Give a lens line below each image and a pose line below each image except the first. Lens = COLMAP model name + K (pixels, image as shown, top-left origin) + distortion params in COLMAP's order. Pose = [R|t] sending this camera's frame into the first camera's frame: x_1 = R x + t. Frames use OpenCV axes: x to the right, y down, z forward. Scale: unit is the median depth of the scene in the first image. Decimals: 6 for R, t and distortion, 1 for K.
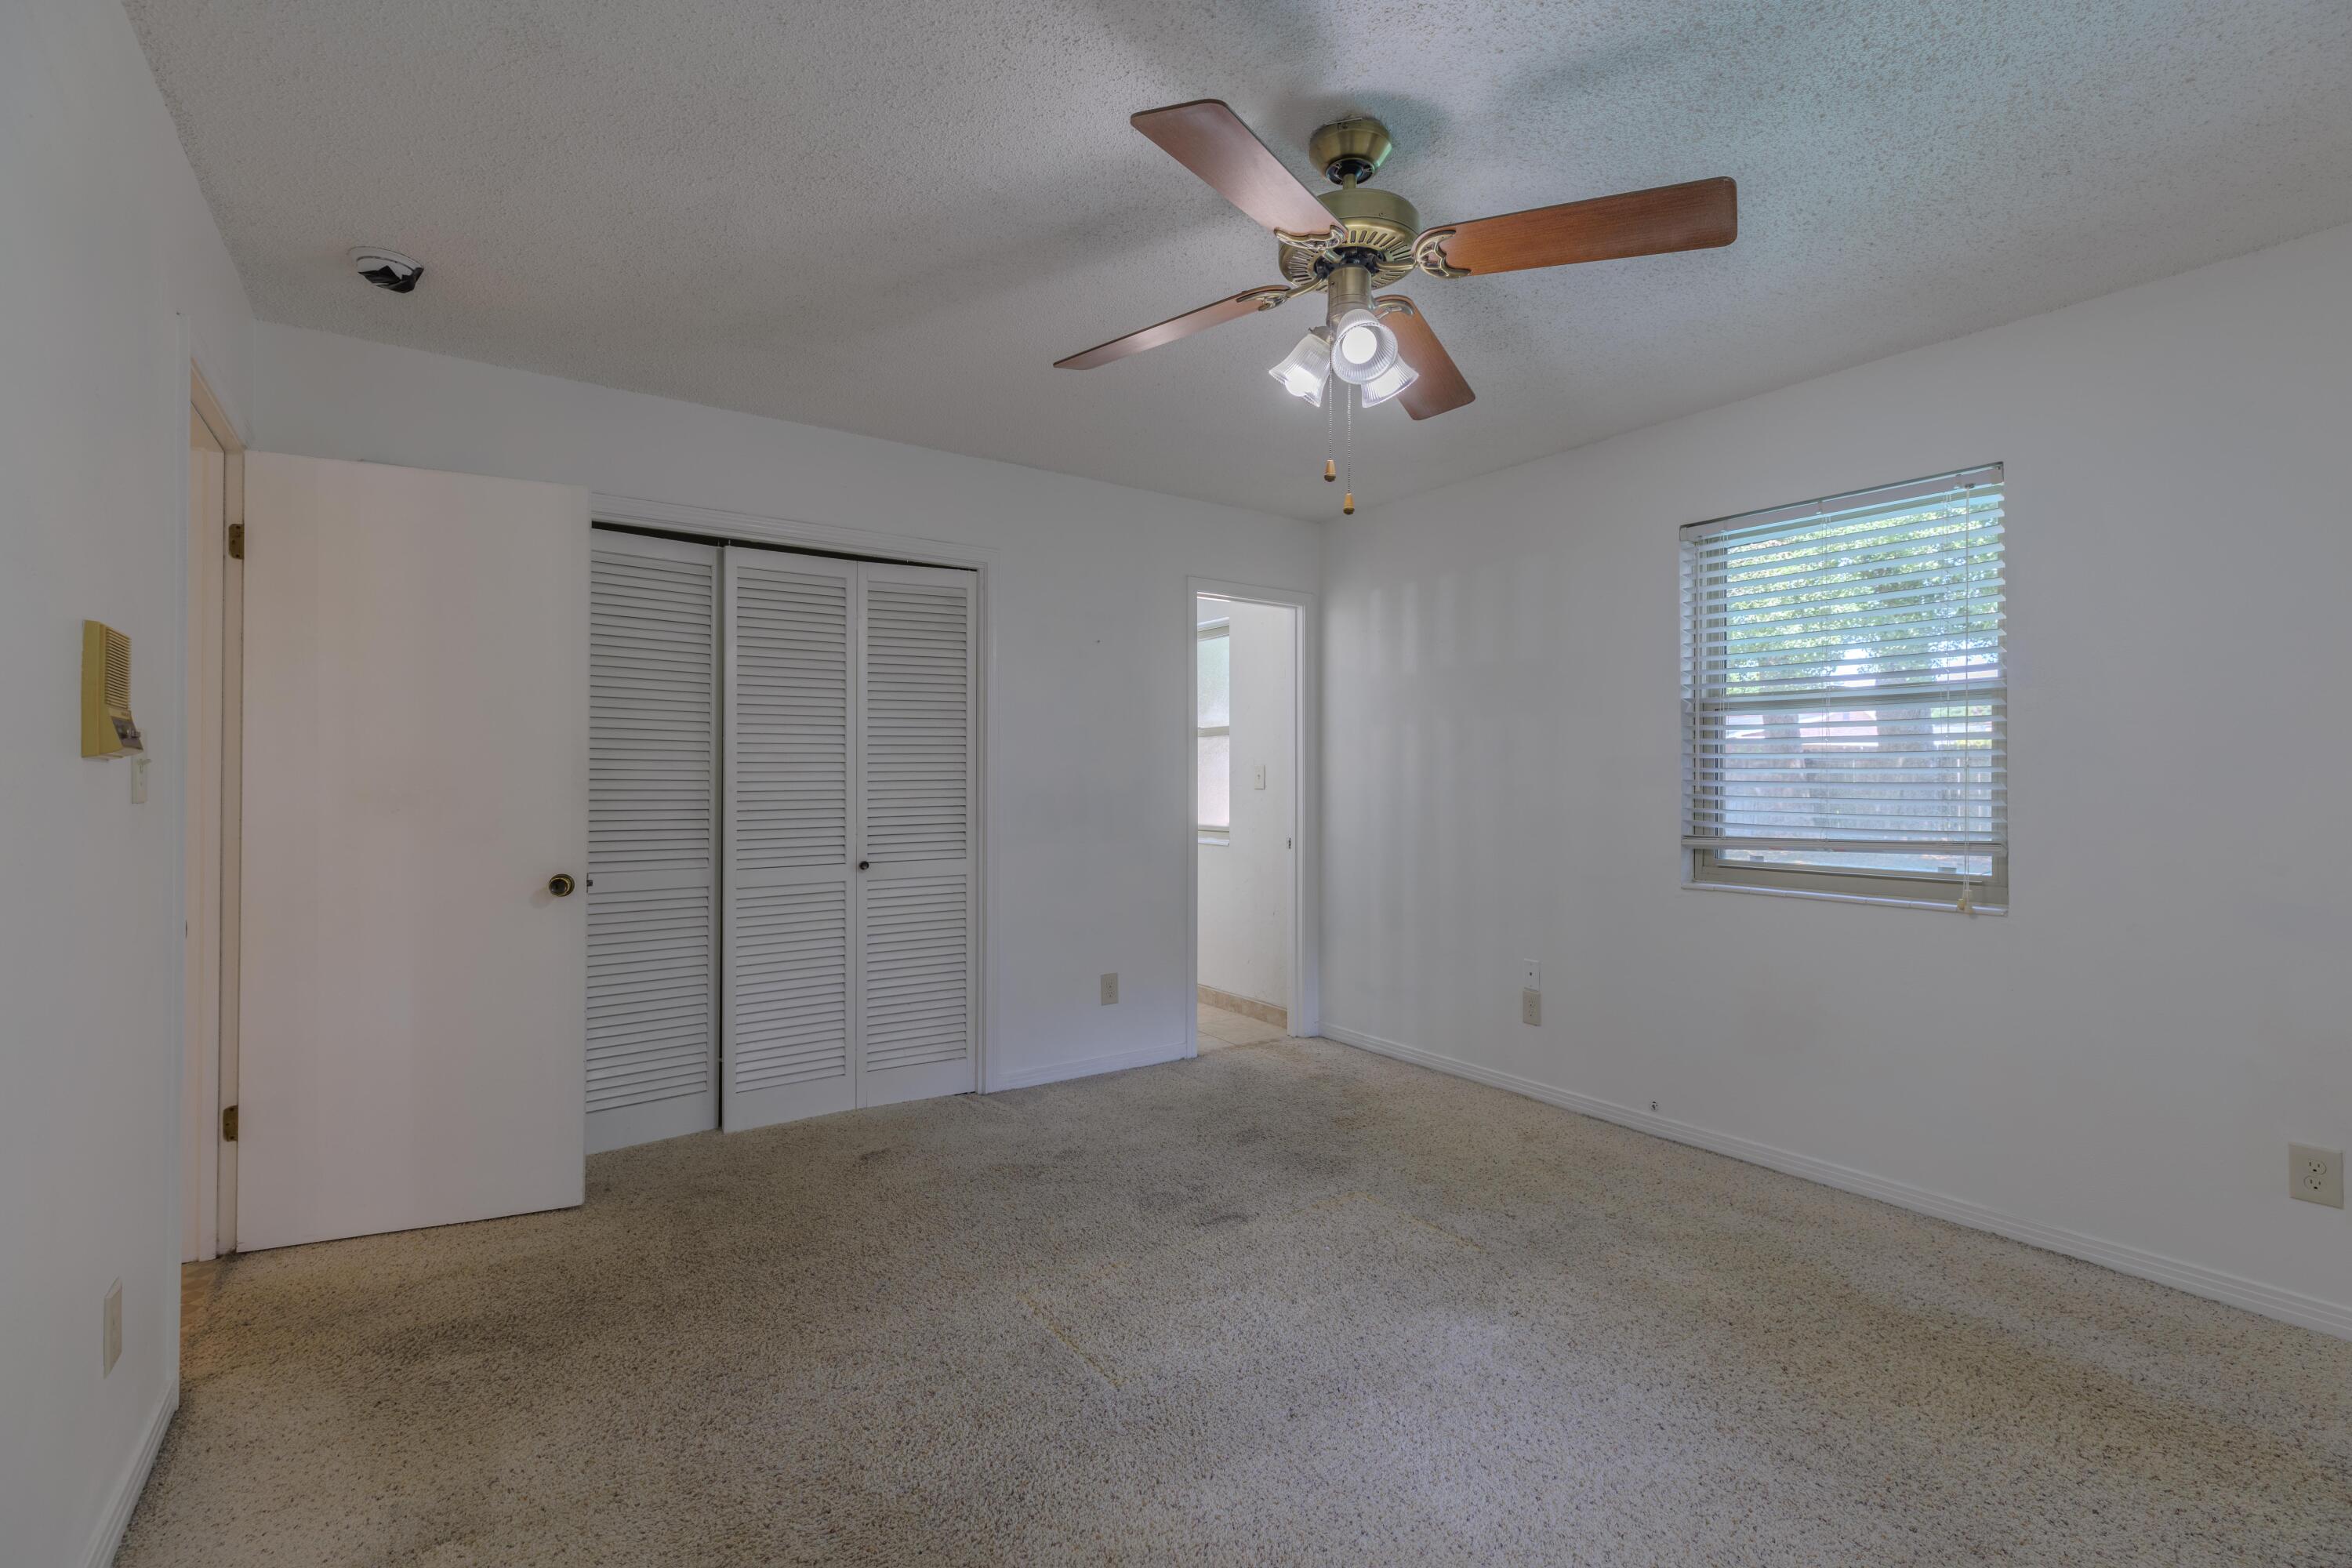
lens RADIAL K [[1038.7, 0, 1162.5], [0, 1038.7, 777.0], [0, 0, 1]] dist [0.003824, 0.000011]
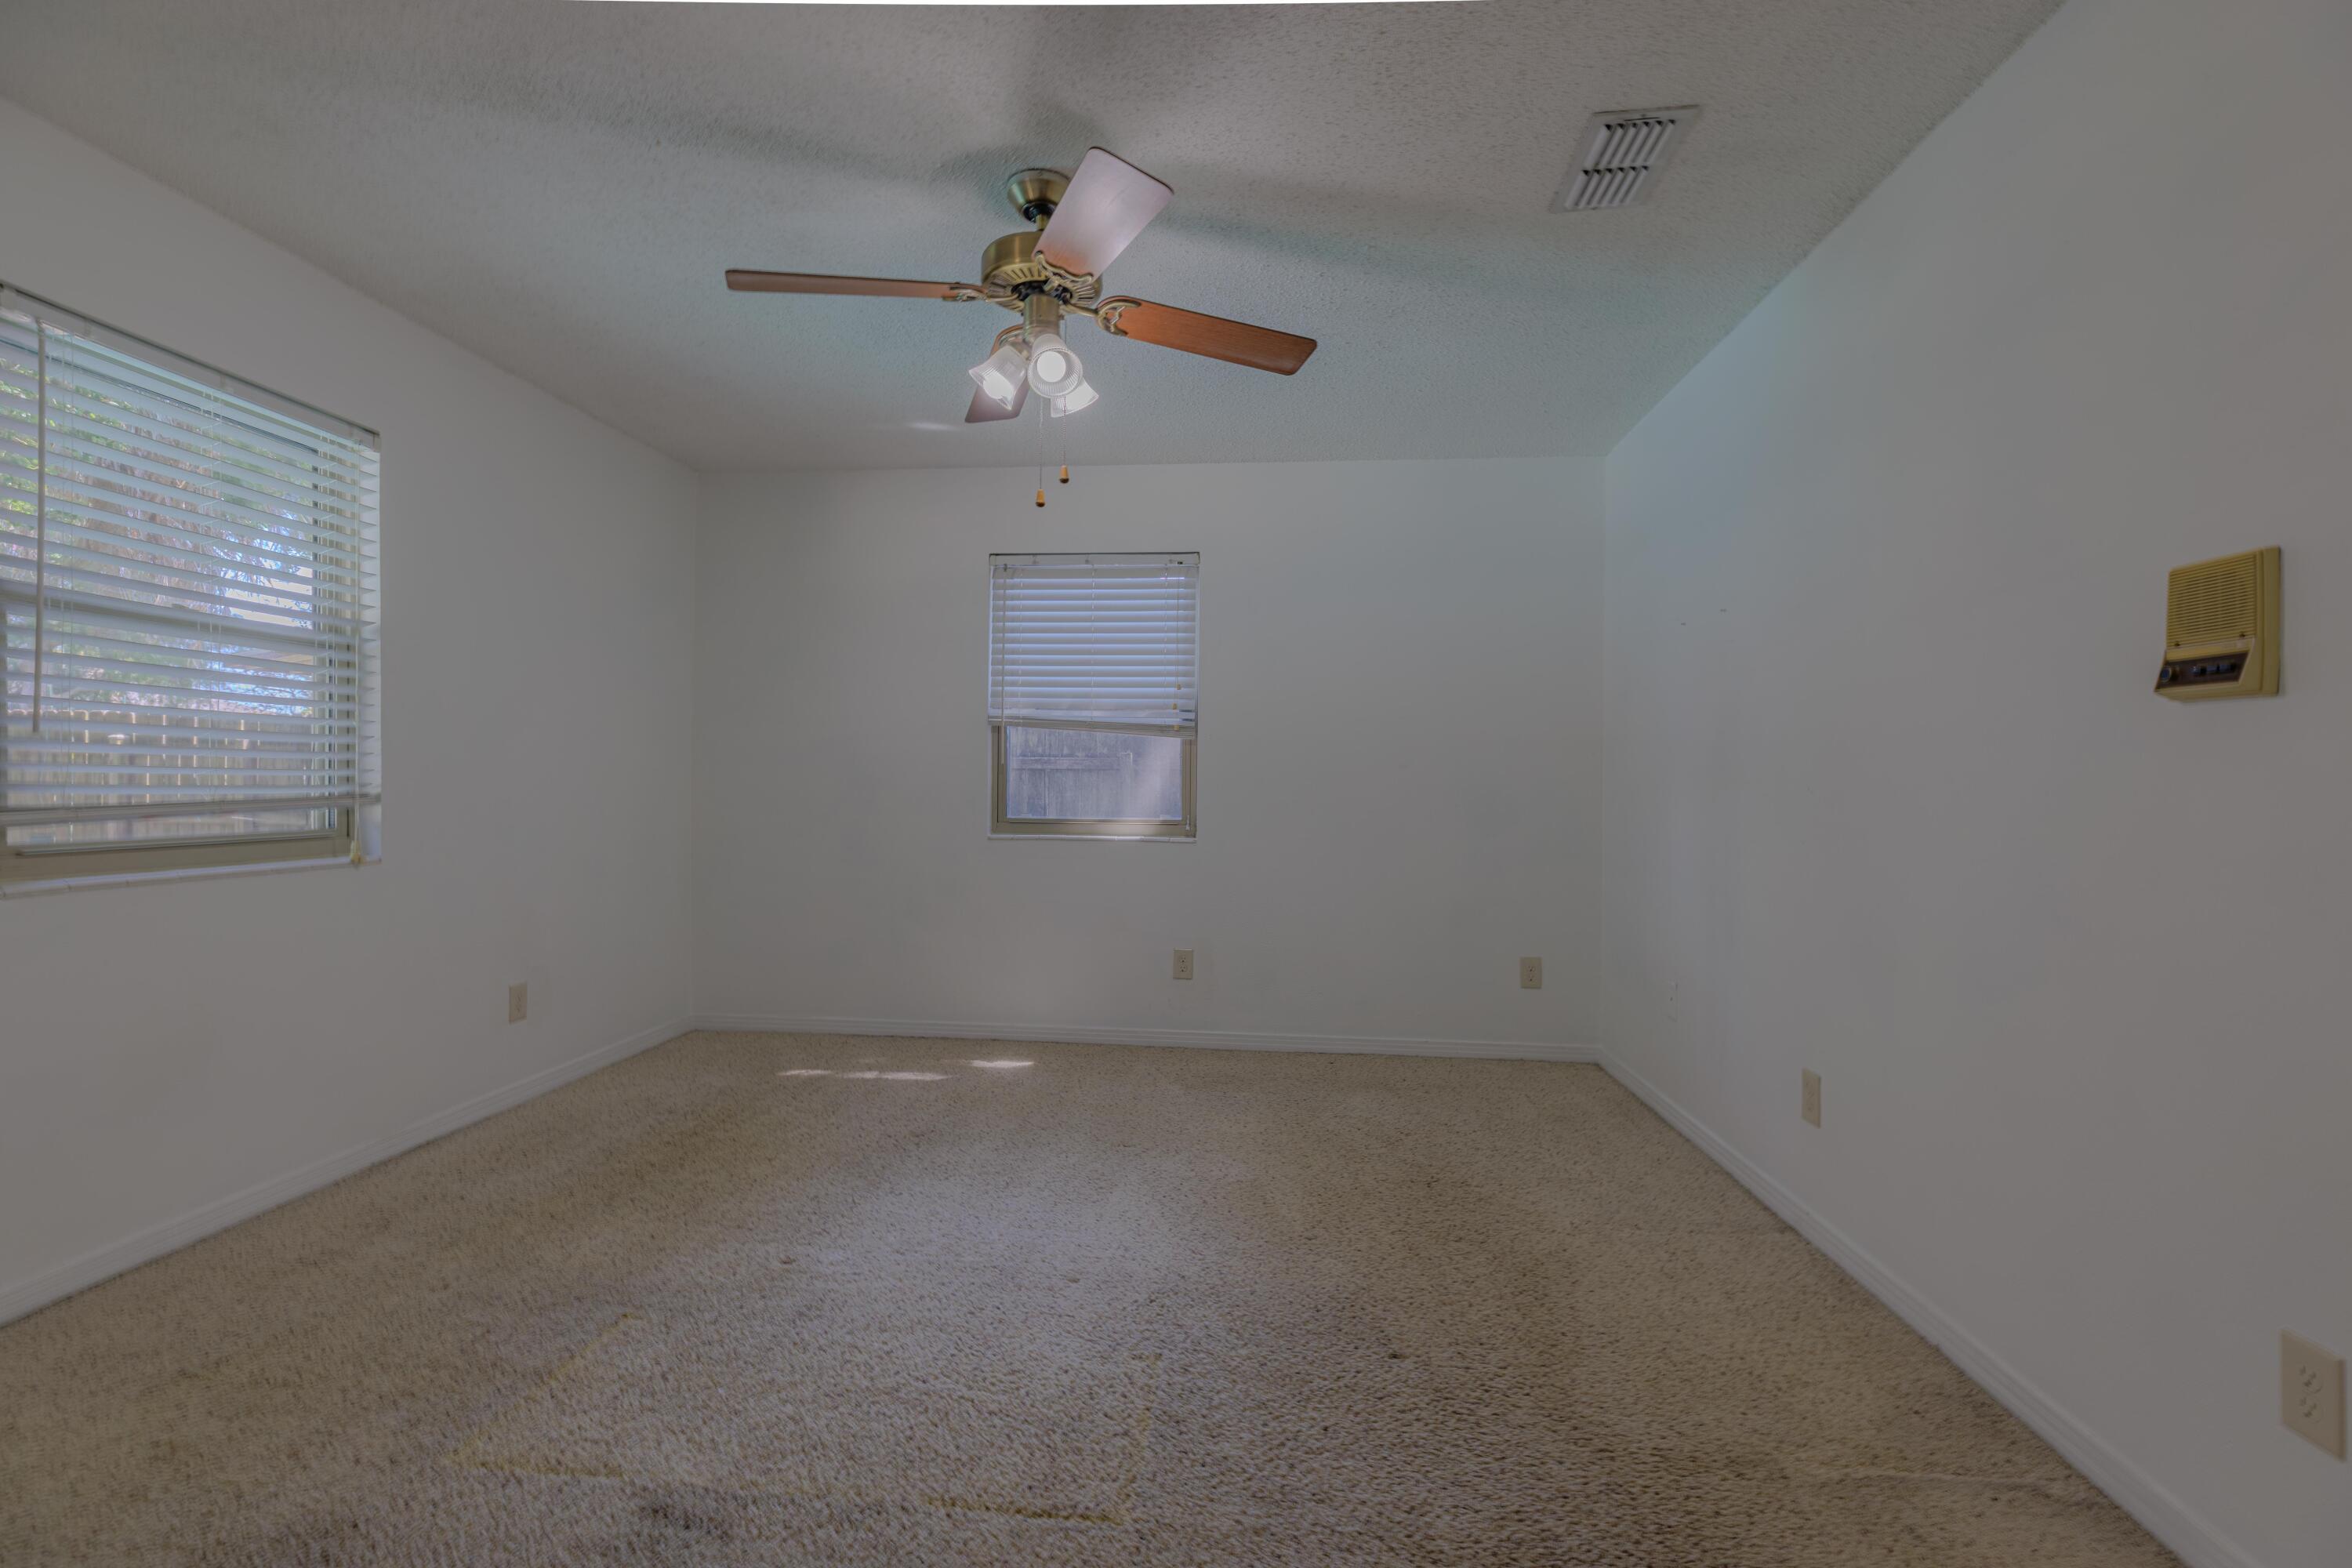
lens RADIAL K [[1087.1, 0, 1151.9], [0, 1087.1, 784.5], [0, 0, 1]] dist [0.017684, 0.000008]
pose [[-0.760772, -0.007719, 0.648973, -0.406094], [-0.009197, 0.999957, 0.001111, 0.036498], [-0.648954, -0.005123, -0.760811, 1.051871]]
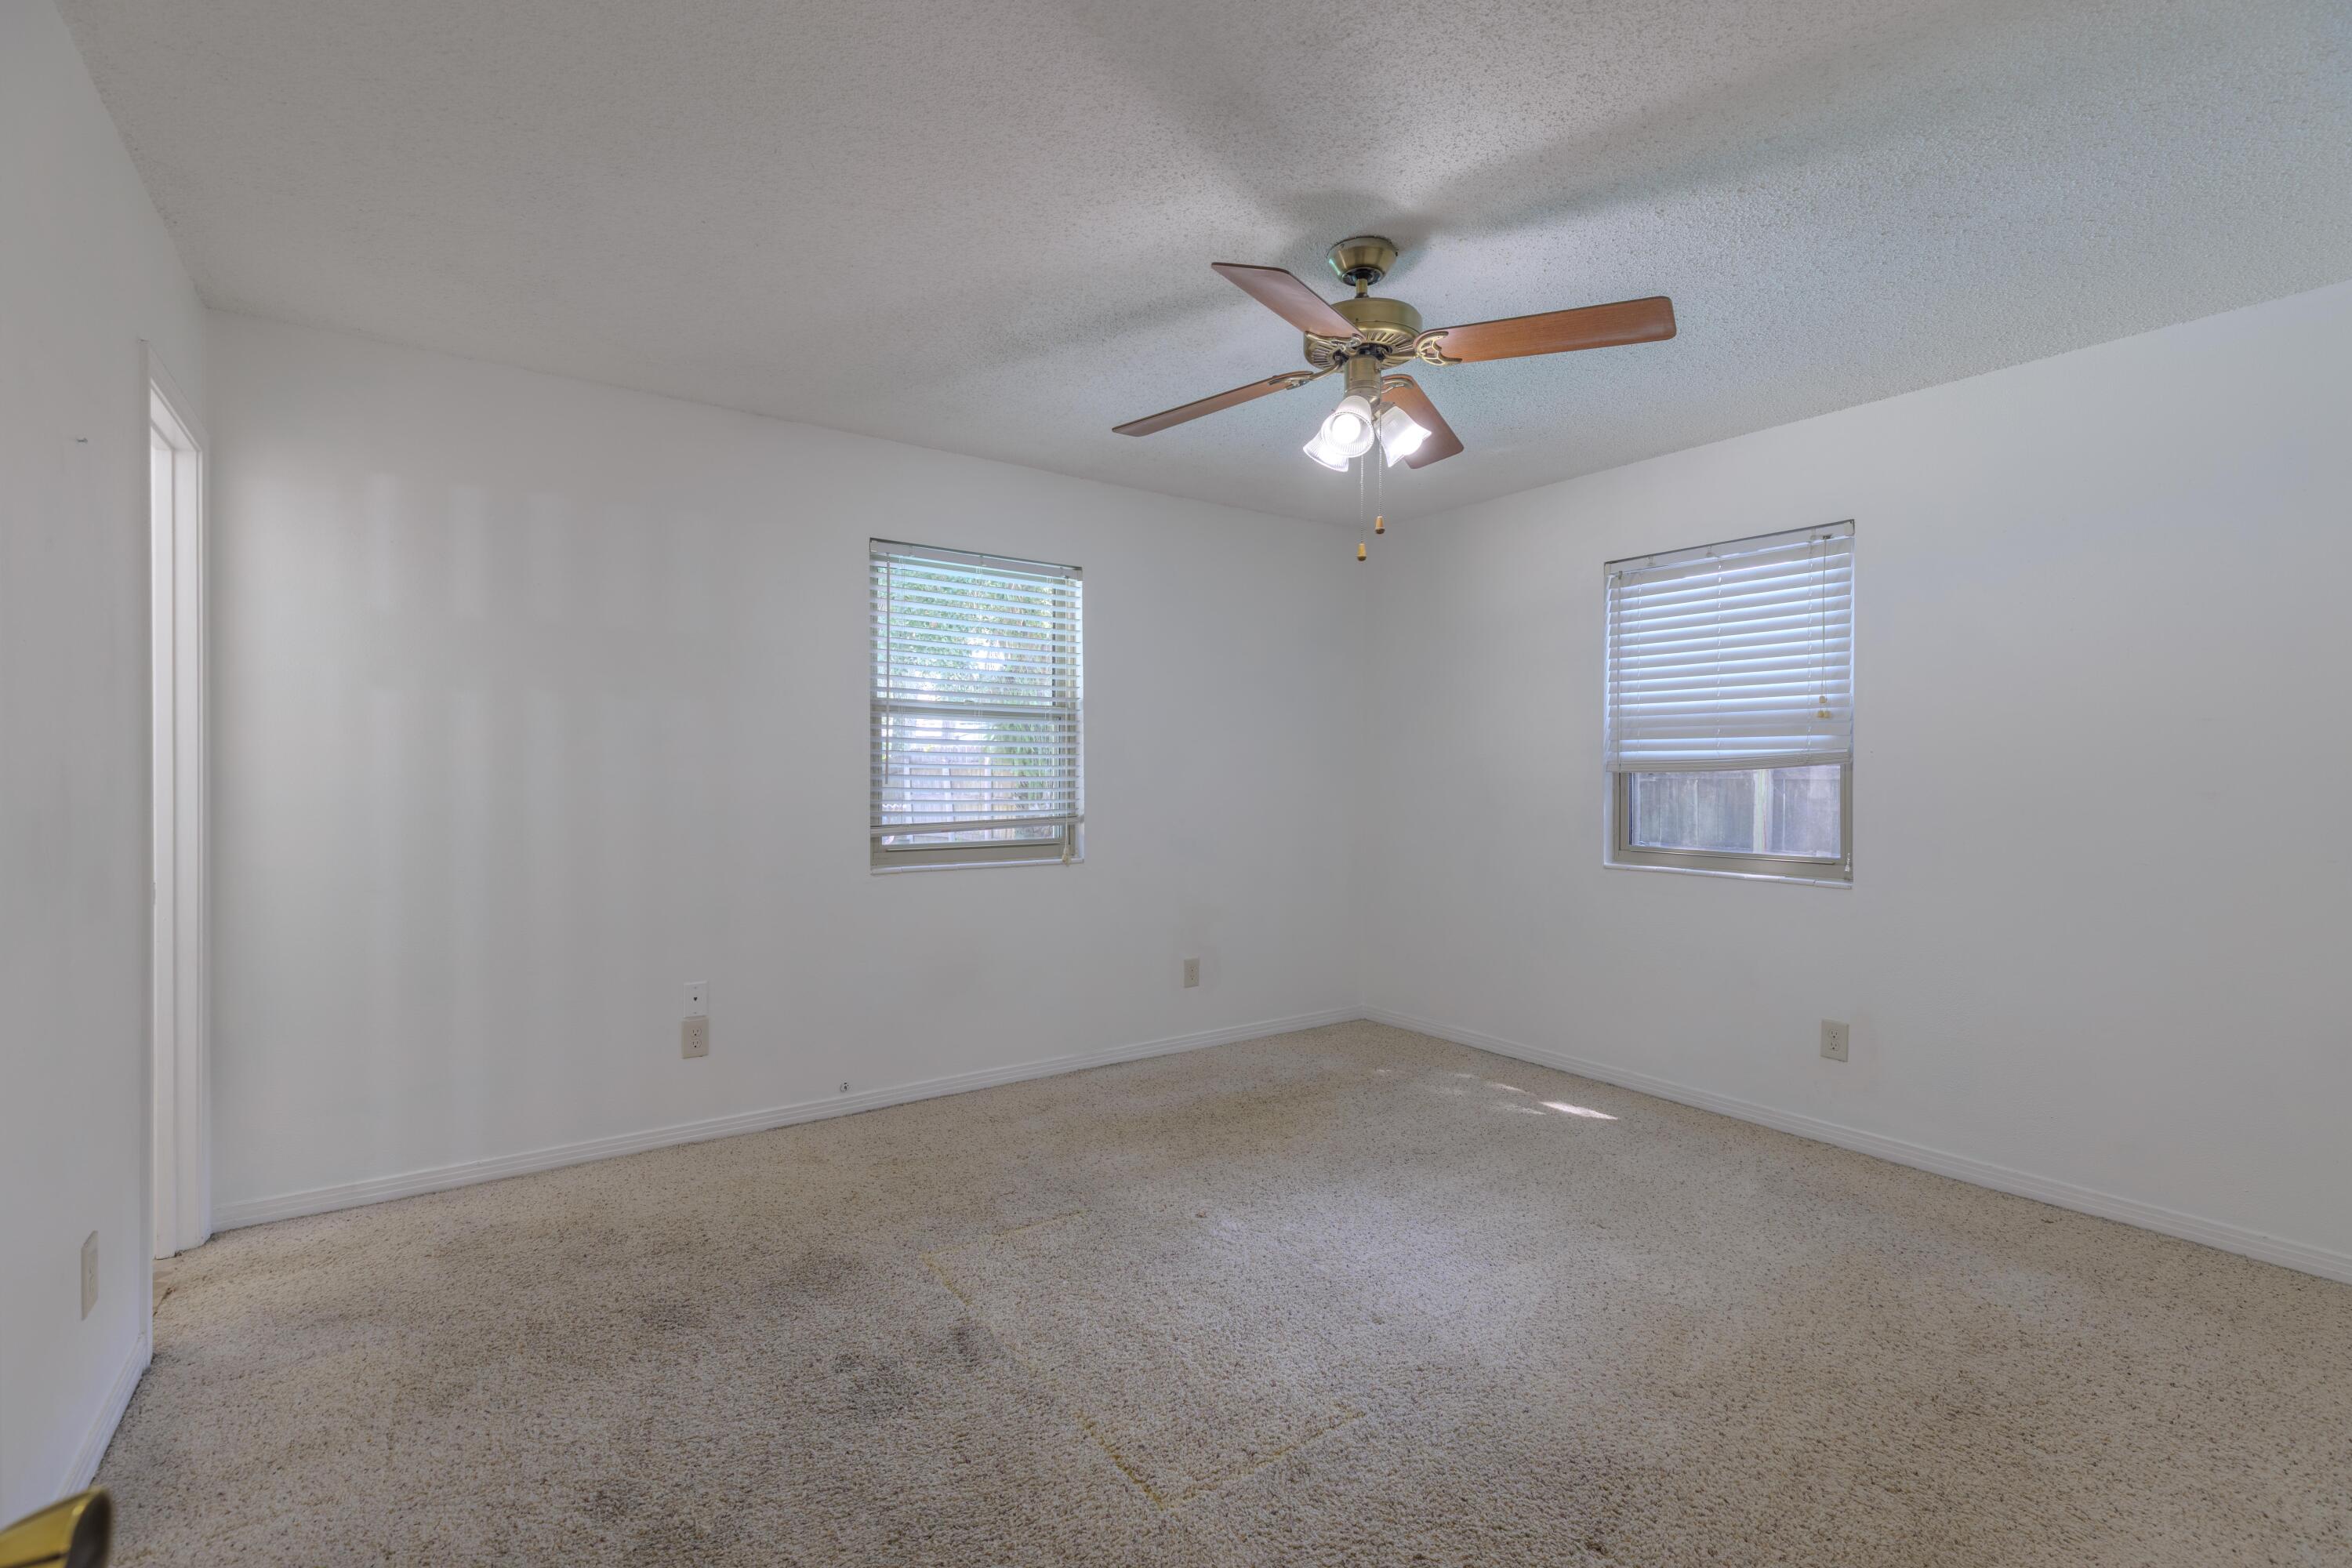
lens RADIAL K [[1059.0, 0, 1130.1], [0, 1059.0, 782.2], [0, 0, 1]] dist [0.012521, 0.000167]
pose [[0.007664, -0.006835, 0.999947, -0.598044], [-0.002036, 0.999974, 0.006851, 0.002818], [-0.999969, -0.002089, 0.007650, 0.719378]]
